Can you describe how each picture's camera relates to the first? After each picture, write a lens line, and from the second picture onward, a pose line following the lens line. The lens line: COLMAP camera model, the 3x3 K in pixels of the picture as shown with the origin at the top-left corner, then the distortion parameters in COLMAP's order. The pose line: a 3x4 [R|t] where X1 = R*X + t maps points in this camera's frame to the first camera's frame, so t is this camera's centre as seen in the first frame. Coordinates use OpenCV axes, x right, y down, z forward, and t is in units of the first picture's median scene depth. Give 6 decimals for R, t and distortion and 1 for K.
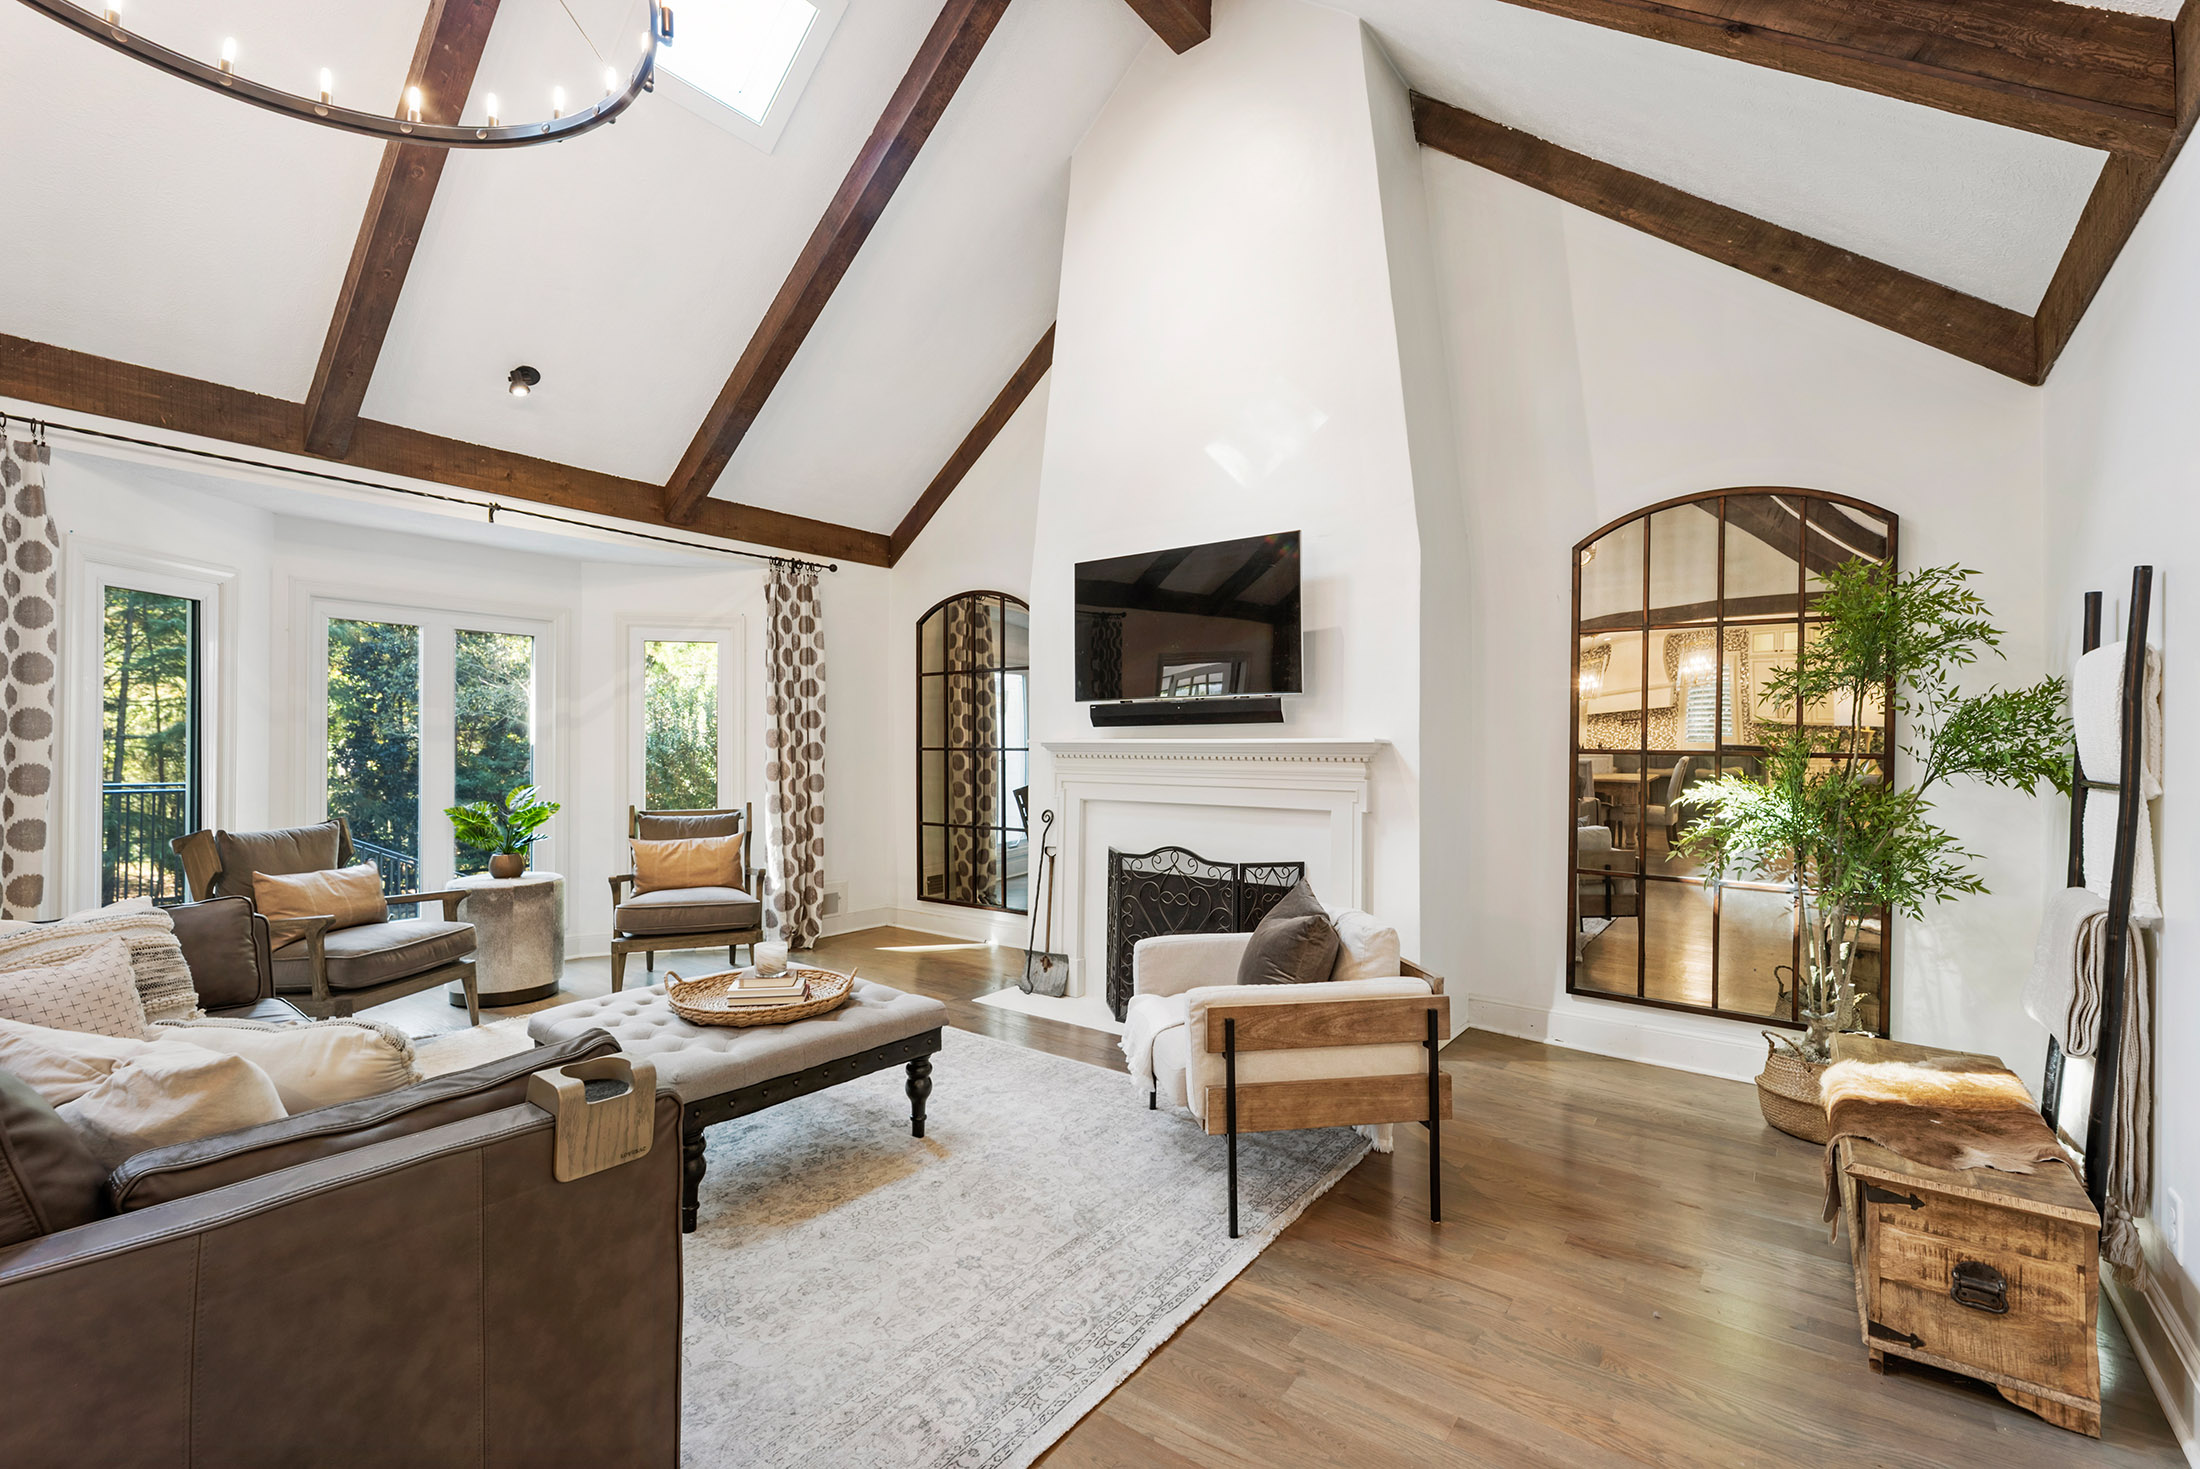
lens RADIAL K [[936.2, 0, 1100.5], [0, 936.2, 741.5], [0, 0, 1]] dist [-0.000386, -0.000207]
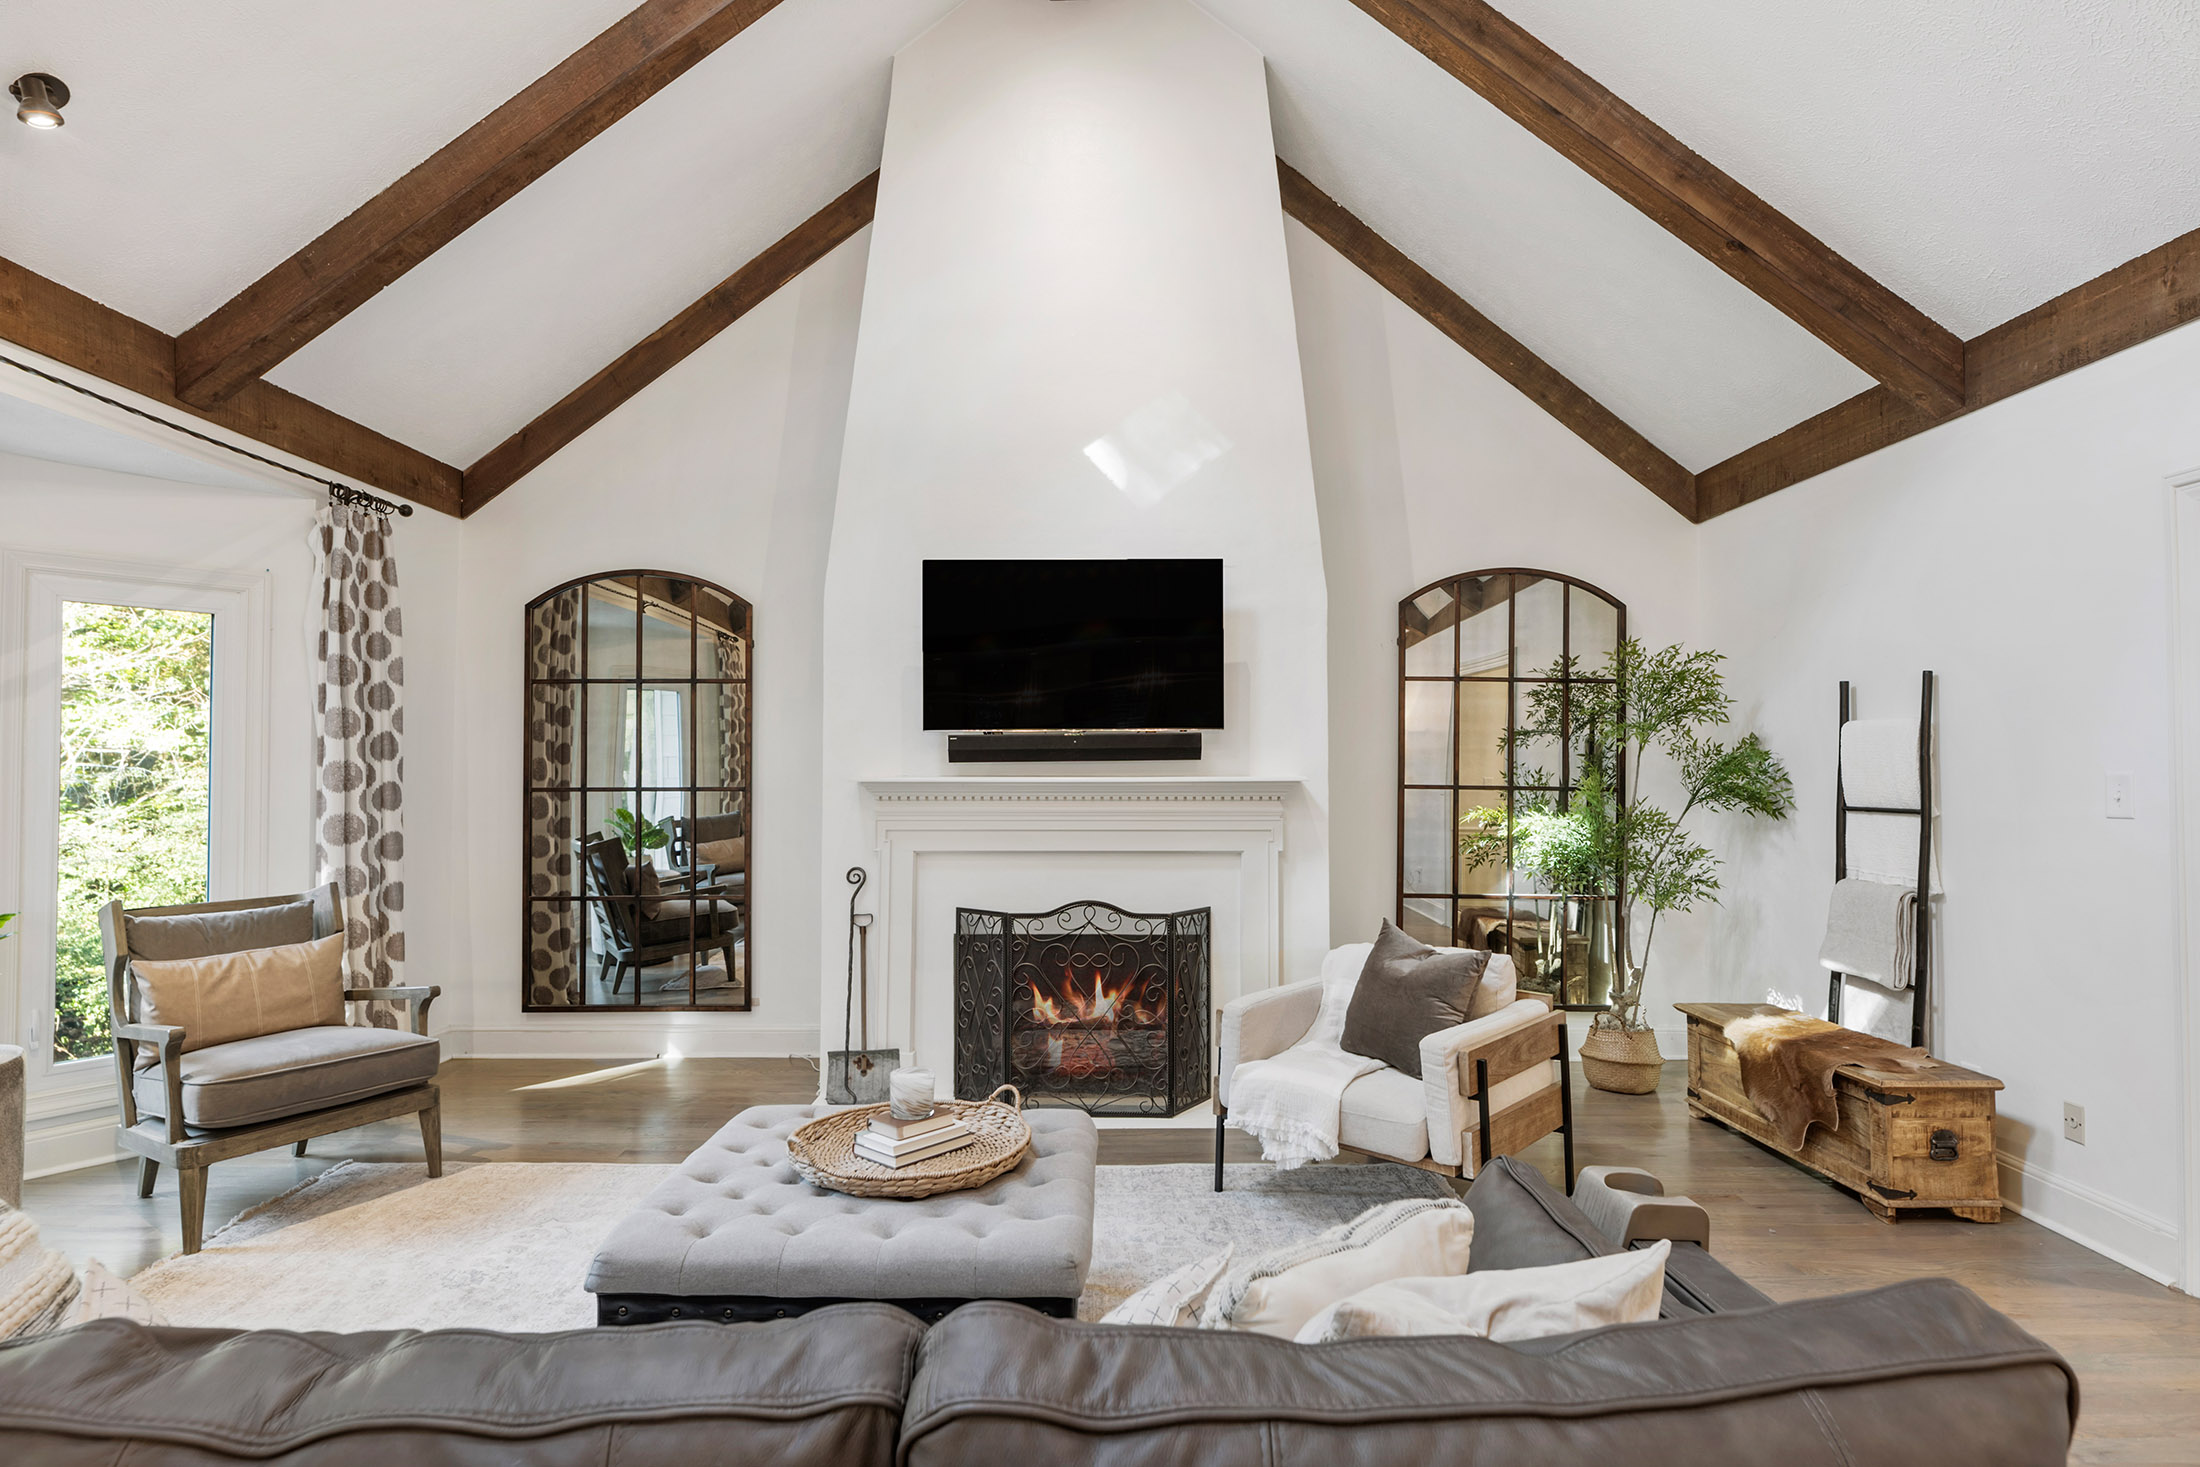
lens RADIAL K [[1109.2, 0, 1096.2], [0, 1109.2, 742.7], [0, 0, 1]] dist [-0.003915, -0.000240]
pose [[0.802446, 0.013443, 0.596573, -0.489411], [0.001067, 0.999712, -0.023962, -0.009781], [-0.596724, 0.019865, 0.802201, 0.148719]]
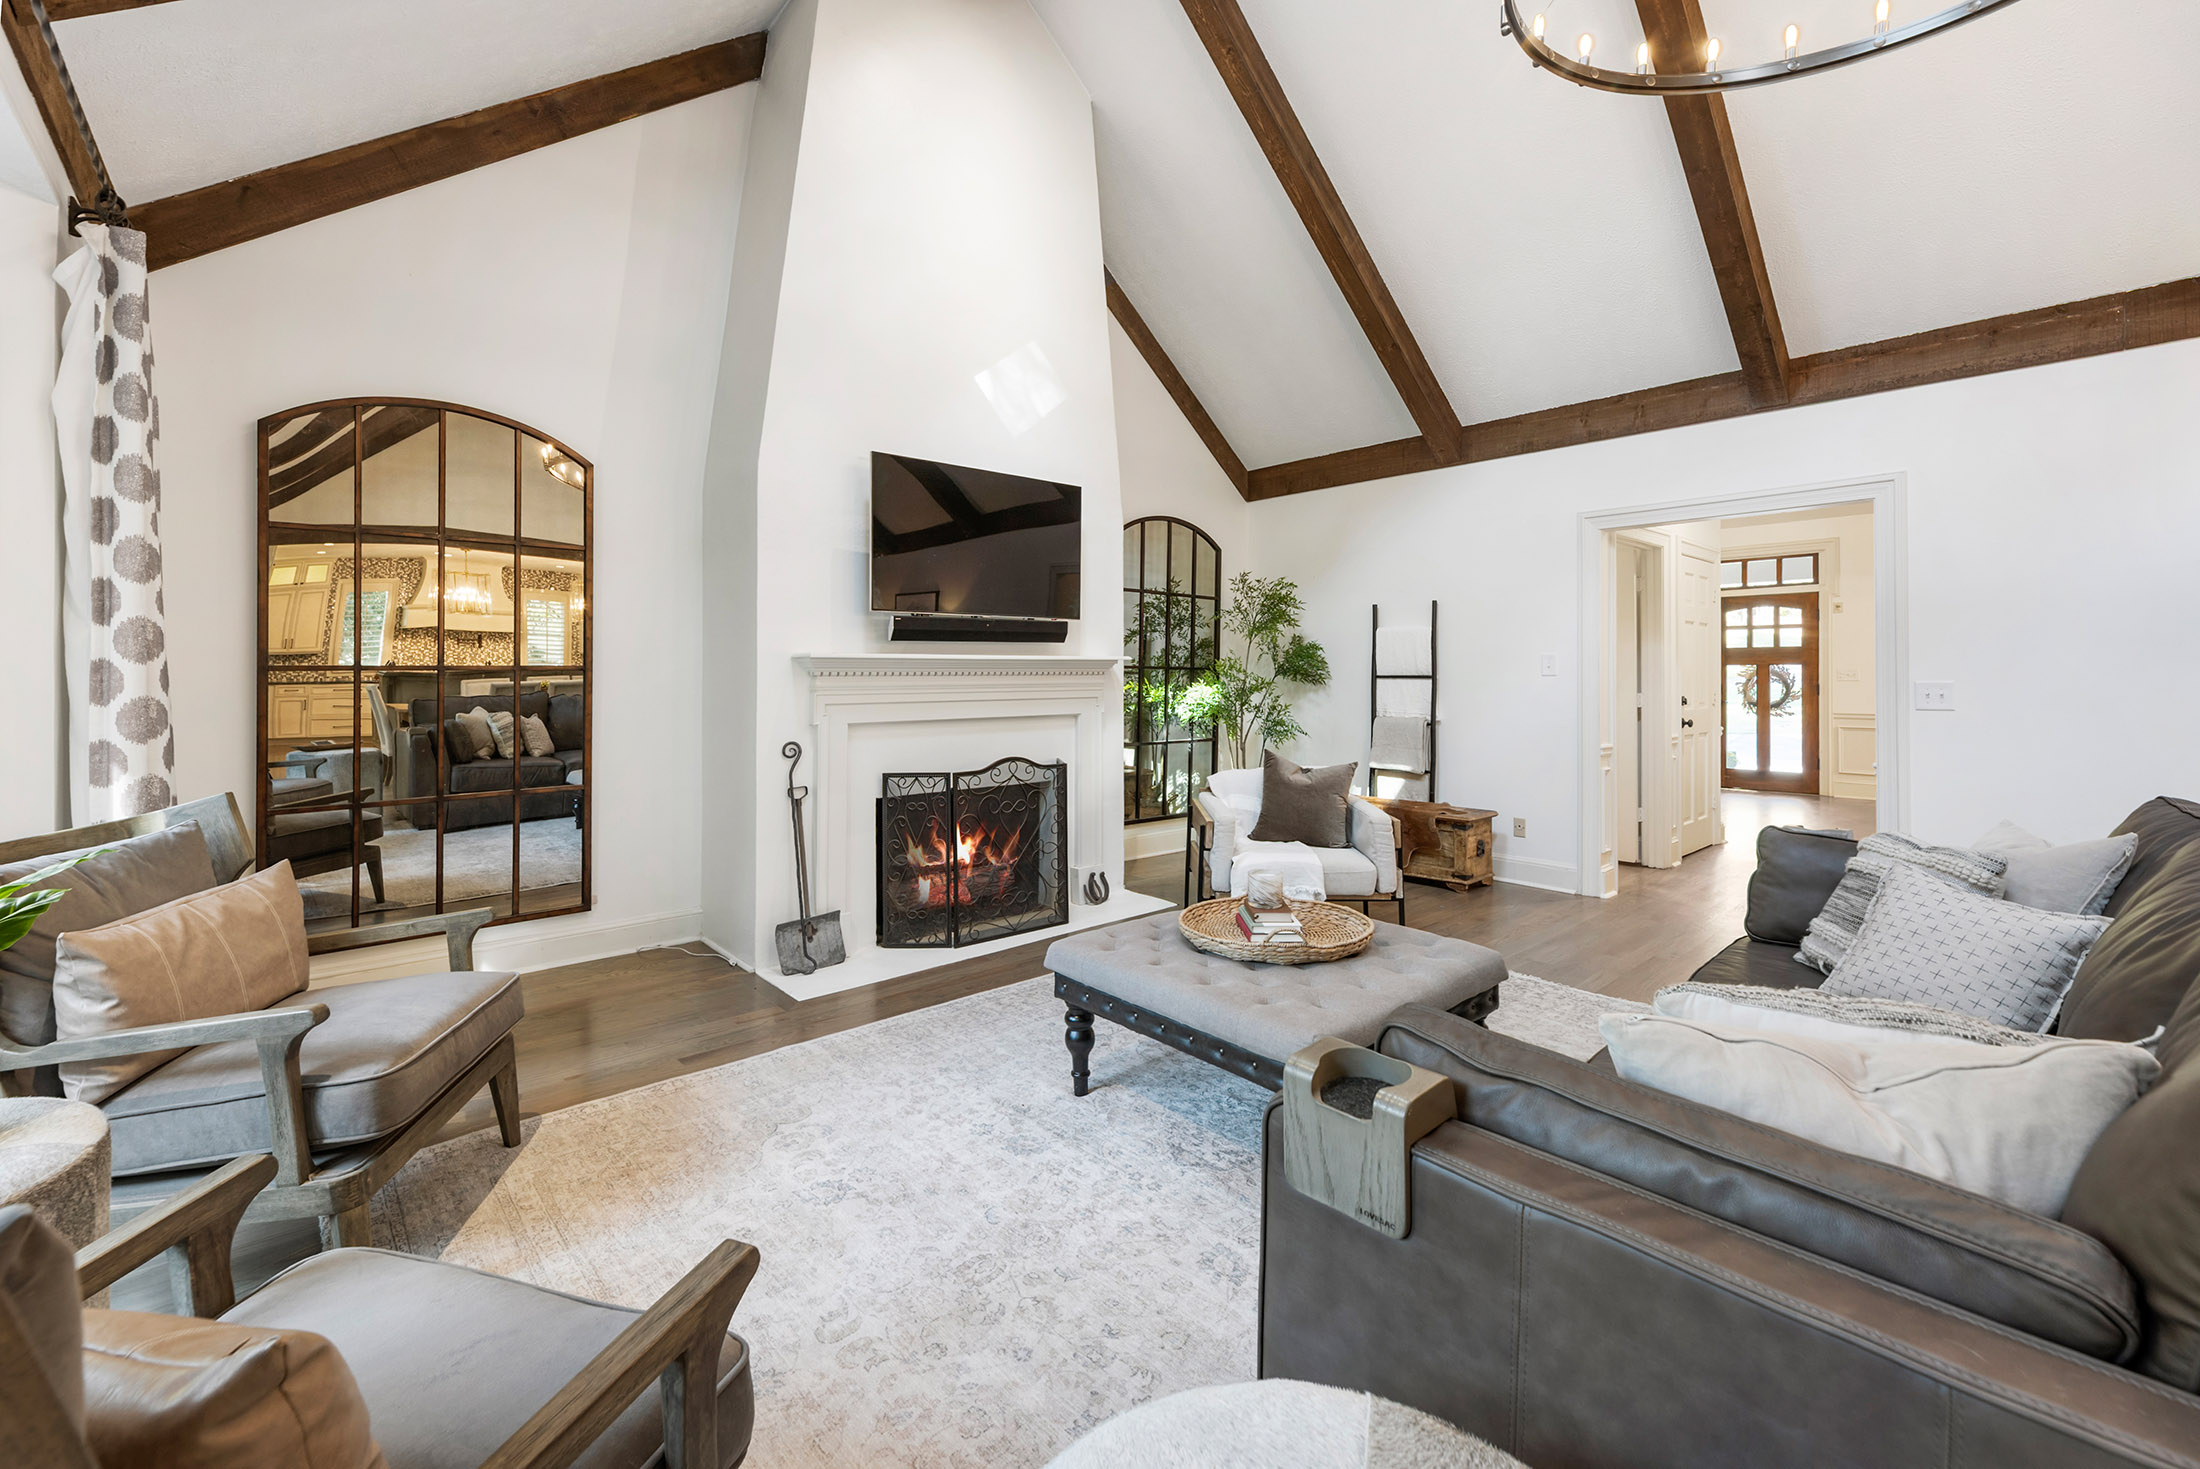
lens RADIAL K [[899.7, 0, 1057.4], [0, 899.7, 667.9], [0, 0, 1]] dist [0.000884, -0.000256]
pose [[0.219247, 0.000072, 0.975669, -0.821558], [-0.000597, 1.000000, 0.000060, 0.010477], [-0.975669, -0.000596, 0.219247, 0.666603]]
